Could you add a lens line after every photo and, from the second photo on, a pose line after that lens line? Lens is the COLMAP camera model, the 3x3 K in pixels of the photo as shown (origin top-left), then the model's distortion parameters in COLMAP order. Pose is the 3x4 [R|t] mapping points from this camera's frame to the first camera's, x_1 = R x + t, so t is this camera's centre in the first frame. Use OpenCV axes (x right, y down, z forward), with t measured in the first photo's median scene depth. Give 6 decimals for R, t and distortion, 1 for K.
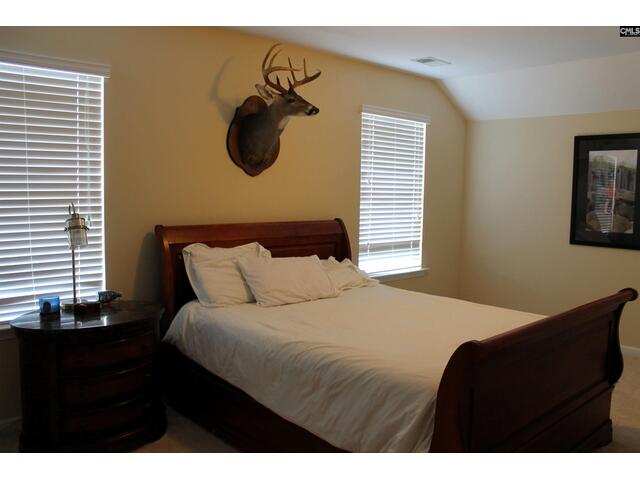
lens RADIAL K [[556.8, 0, 321.5], [0, 556.8, 243.7], [0, 0, 1]] dist [-0.139635, 0.129888]
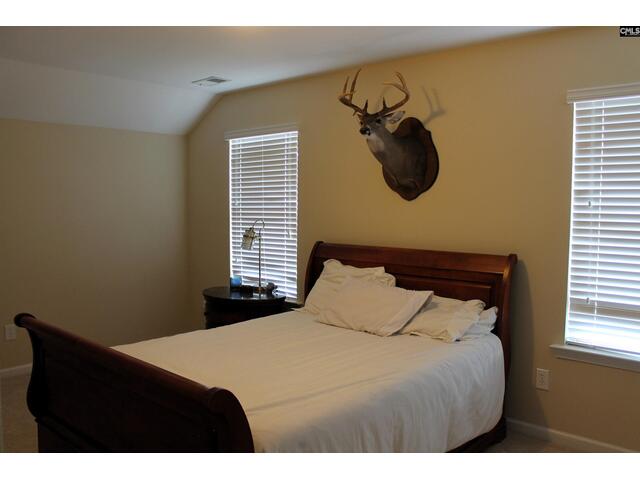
lens RADIAL K [[556.8, 0, 321.6], [0, 556.8, 237.1], [0, 0, 1]] dist [-0.139635, 0.129888]
pose [[0.106712, 0.035443, -0.993658, 0.841608], [-0.113342, 0.993284, 0.023257, -0.064774], [0.987809, 0.110141, 0.110012, 0.767913]]
